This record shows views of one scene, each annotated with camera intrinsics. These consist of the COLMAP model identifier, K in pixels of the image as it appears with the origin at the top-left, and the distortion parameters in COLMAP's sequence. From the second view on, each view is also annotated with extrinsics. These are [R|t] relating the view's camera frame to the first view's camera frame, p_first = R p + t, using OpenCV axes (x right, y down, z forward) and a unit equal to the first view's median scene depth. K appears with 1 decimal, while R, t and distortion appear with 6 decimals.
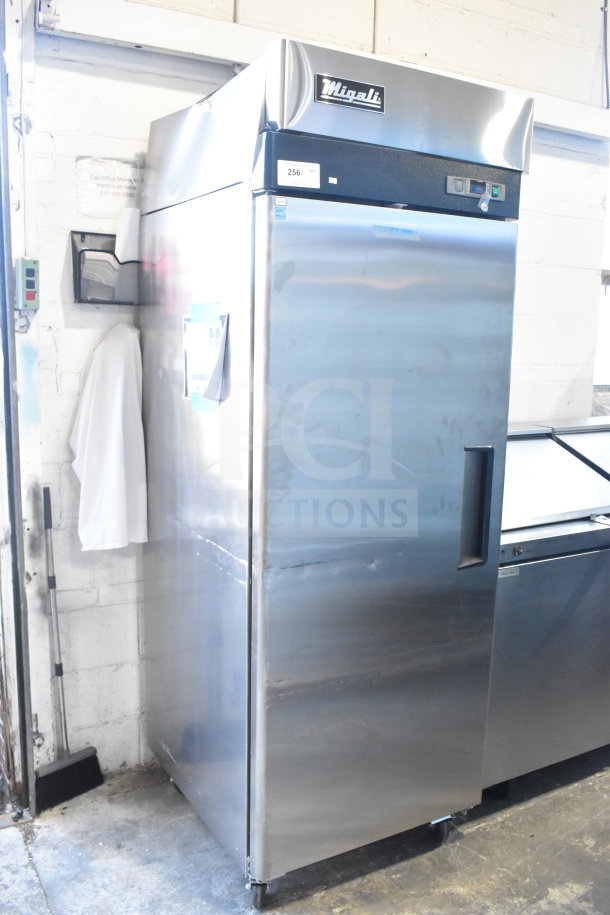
lens RADIAL K [[823.3, 0, 305.0], [0, 823.3, 457.5], [0, 0, 1]] dist [-0.086410, 0.003434]
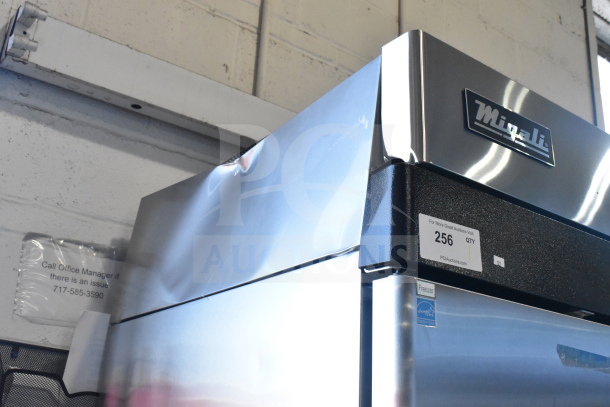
lens RADIAL K [[698.2, 0, 305.0], [0, 698.2, 203.5], [0, 0, 1]] dist [-0.048803, -0.024162]
pose [[0.991785, 0.064381, 0.110535, -0.124953], [-0.002578, 0.873998, -0.485922, -0.119224], [-0.127892, 0.481645, 0.866984, 0.486109]]
